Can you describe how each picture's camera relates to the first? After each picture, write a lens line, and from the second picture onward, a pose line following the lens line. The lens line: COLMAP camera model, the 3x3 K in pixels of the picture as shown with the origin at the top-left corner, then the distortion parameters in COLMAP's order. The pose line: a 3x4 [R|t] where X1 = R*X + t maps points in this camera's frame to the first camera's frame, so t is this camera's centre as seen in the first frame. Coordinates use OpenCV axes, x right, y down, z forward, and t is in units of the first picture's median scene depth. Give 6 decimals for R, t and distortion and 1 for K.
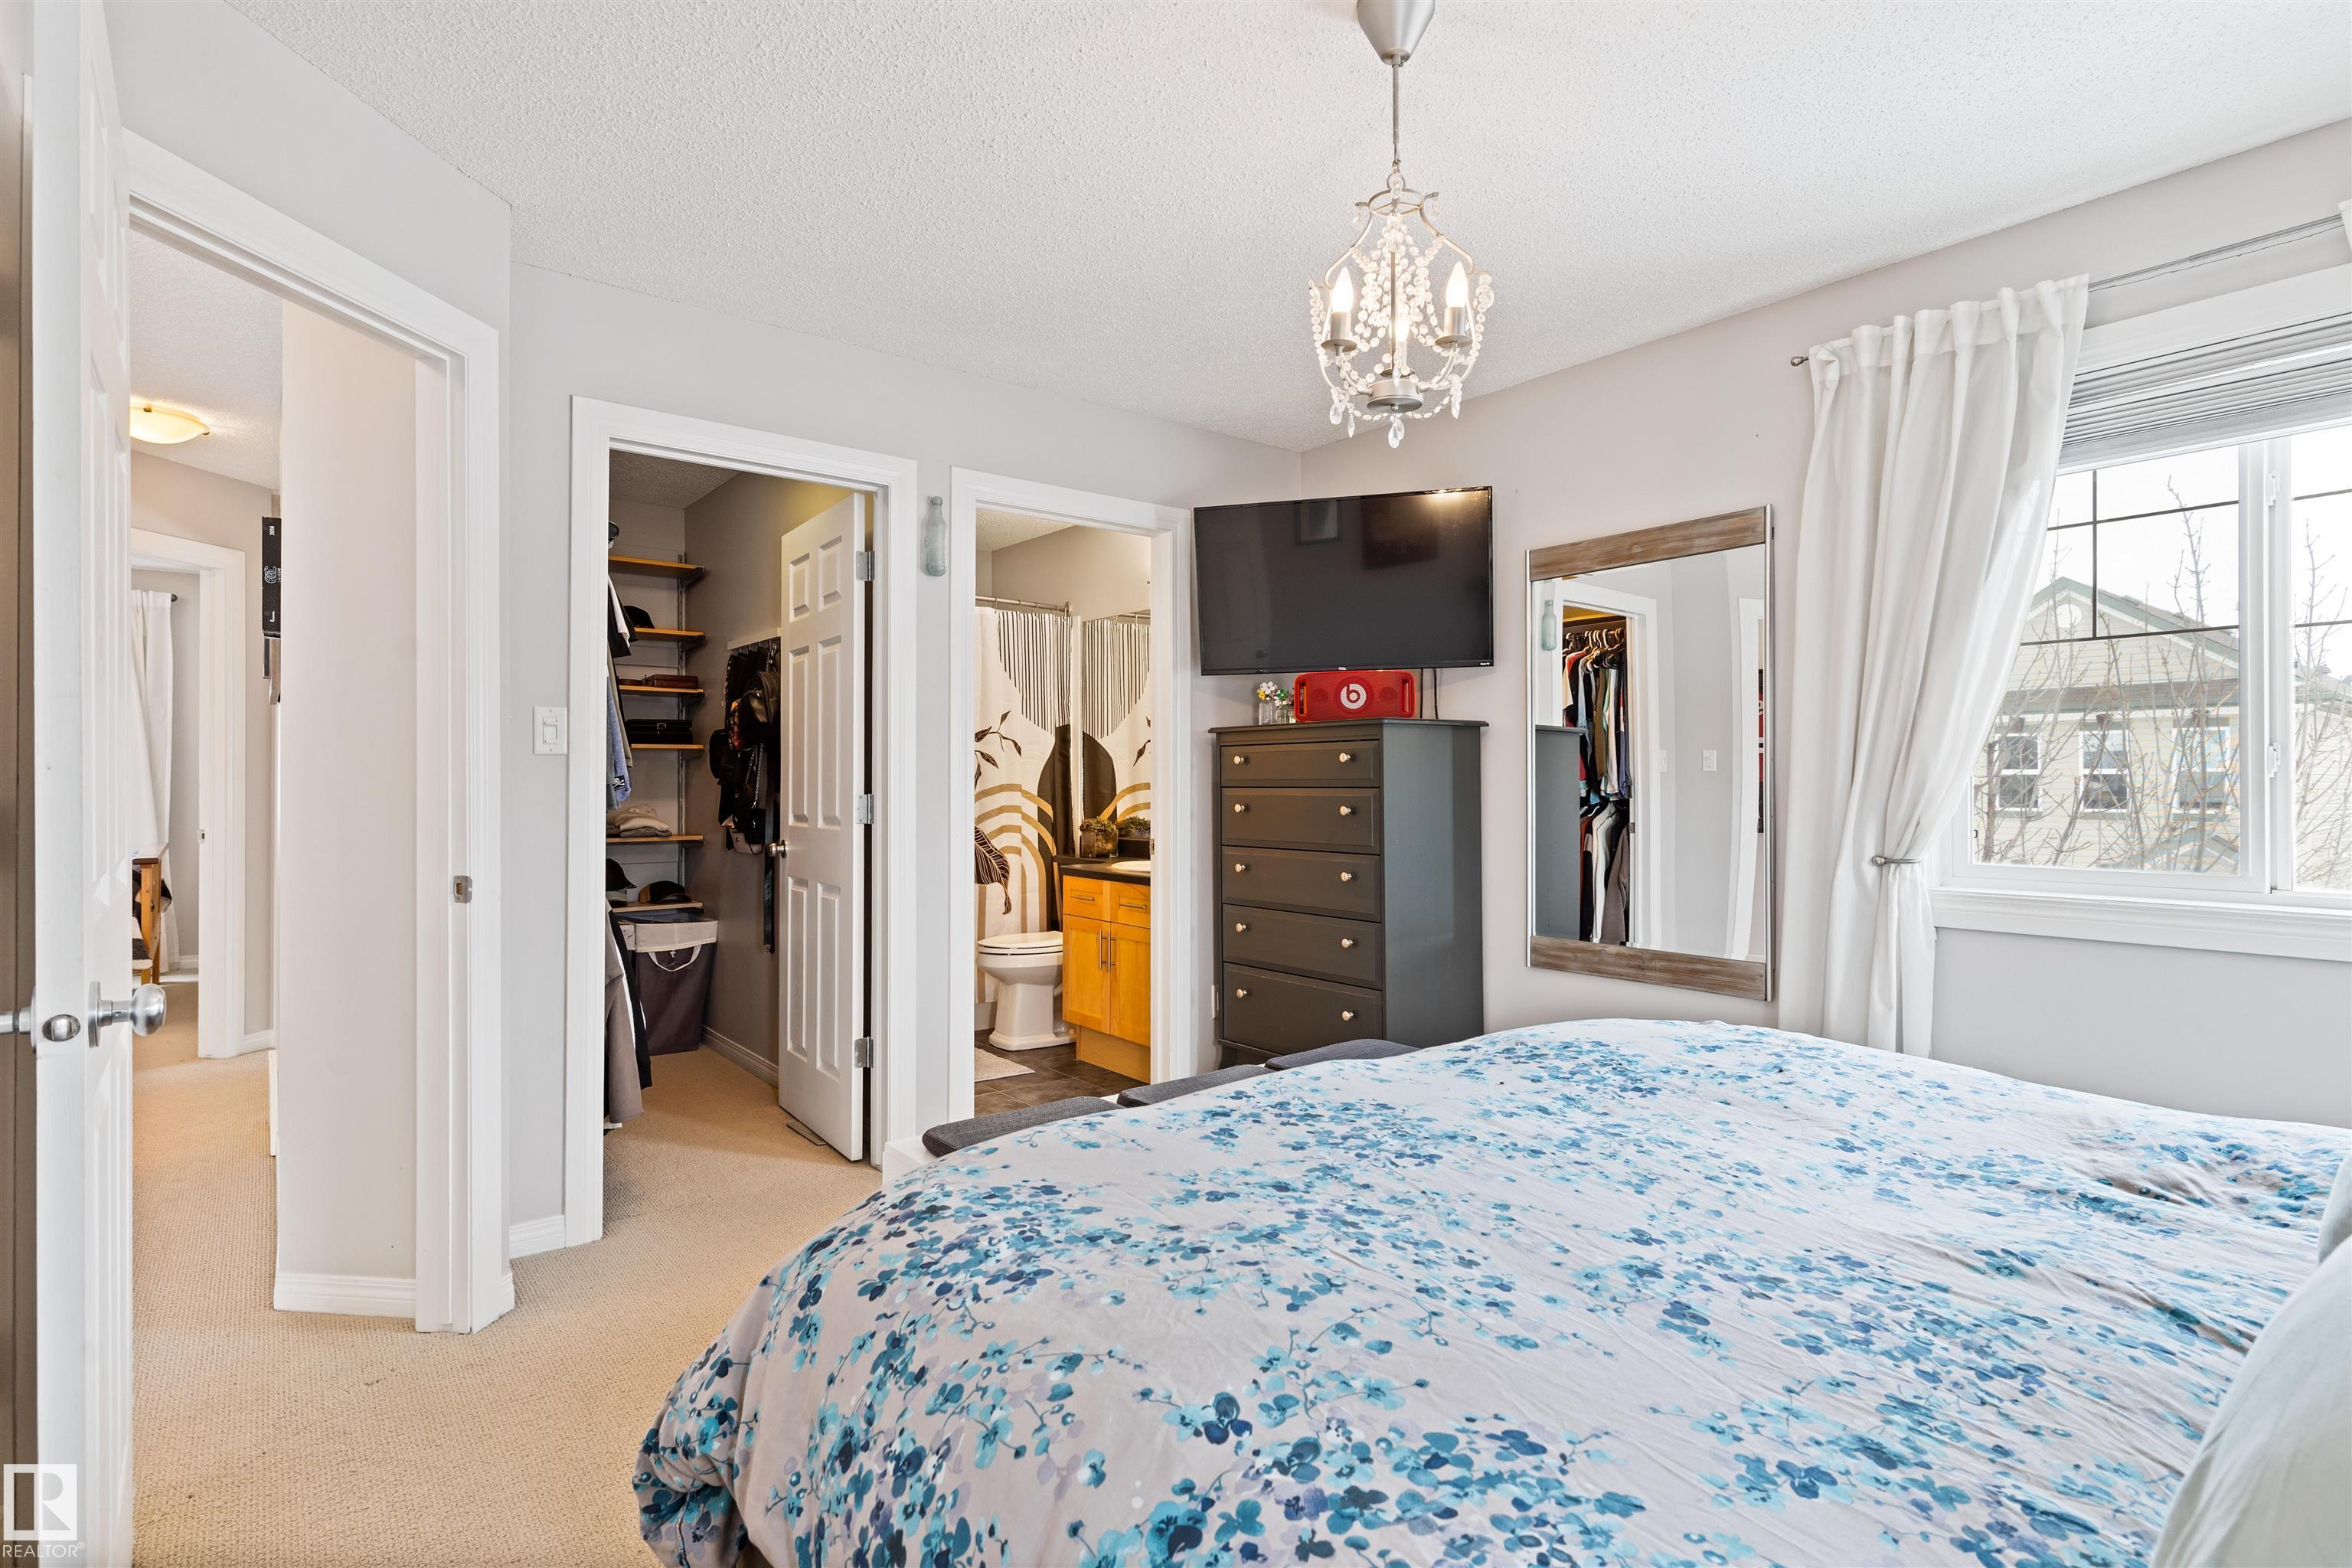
lens RADIAL K [[1145.9, 0, 1168.4], [0, 1145.9, 784.3], [0, 0, 1]] dist [0.002241, 0.000169]
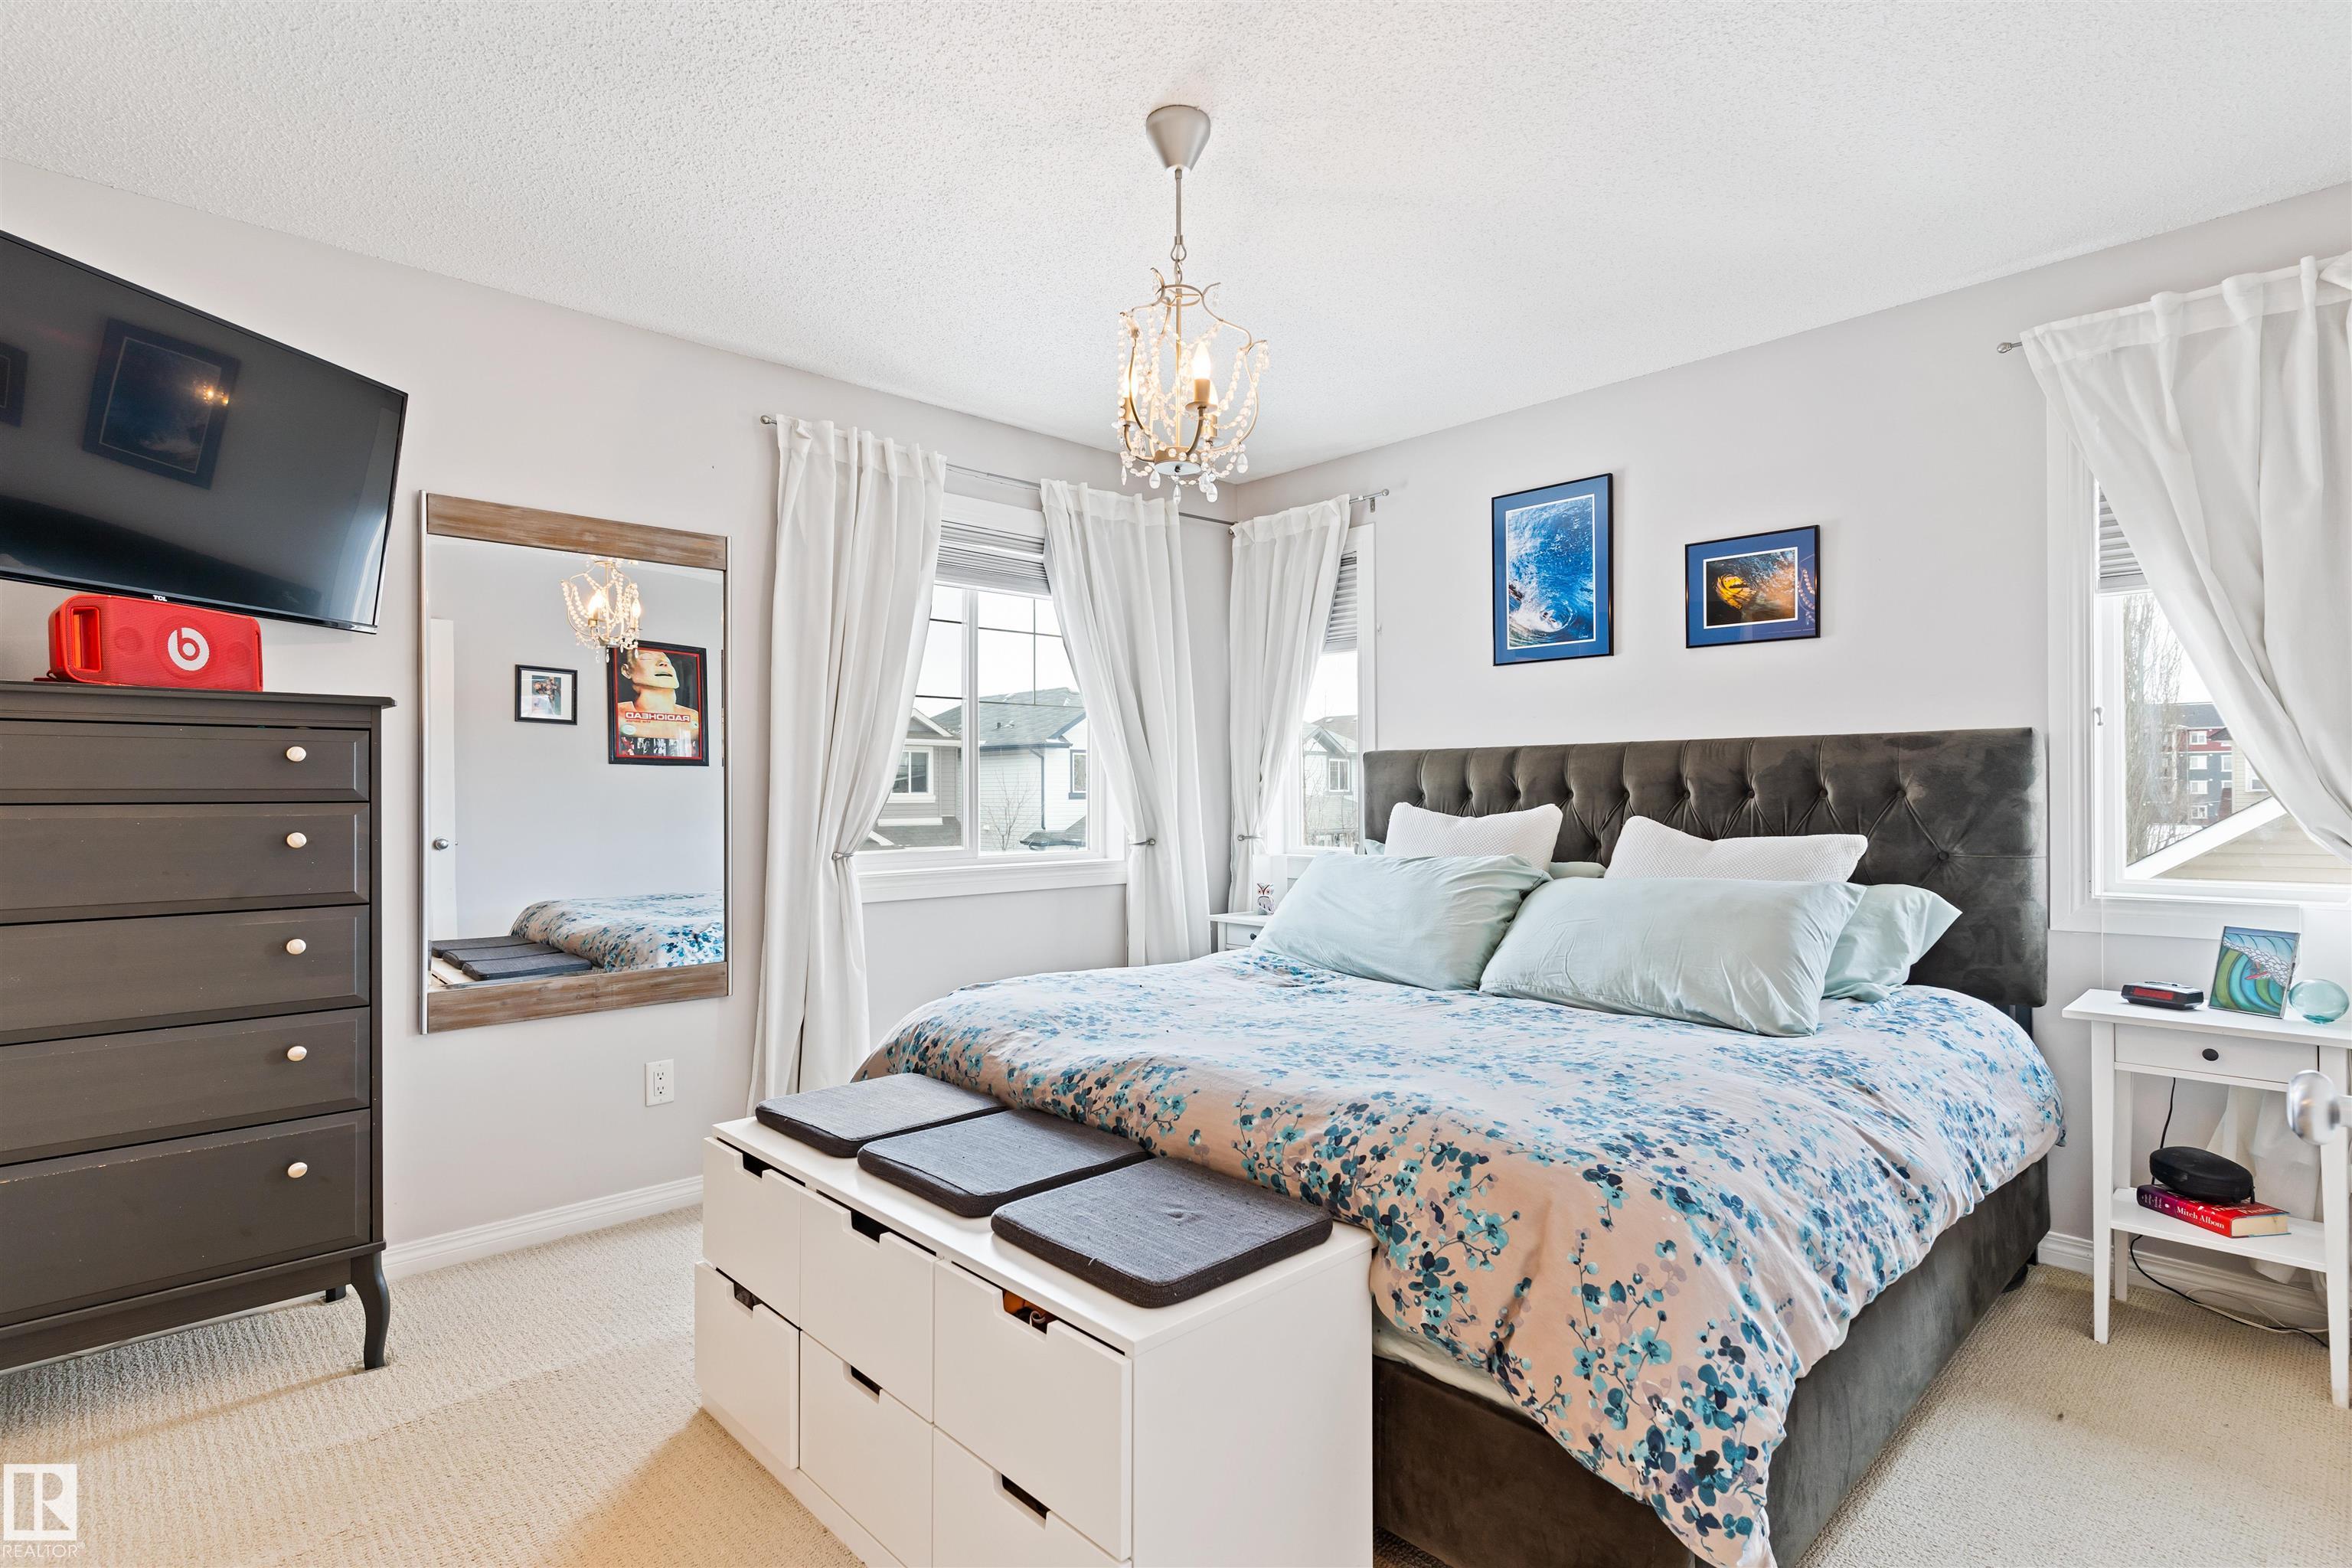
lens RADIAL K [[1145.9, 0, 1168.2], [0, 1145.9, 783.5], [0, 0, 1]] dist [0.002241, 0.000169]
pose [[-0.090274, 0.006726, 0.995894, -1.401876], [0.003833, 0.999972, -0.006406, -0.004213], [-0.995910, 0.003239, -0.090297, 1.614581]]
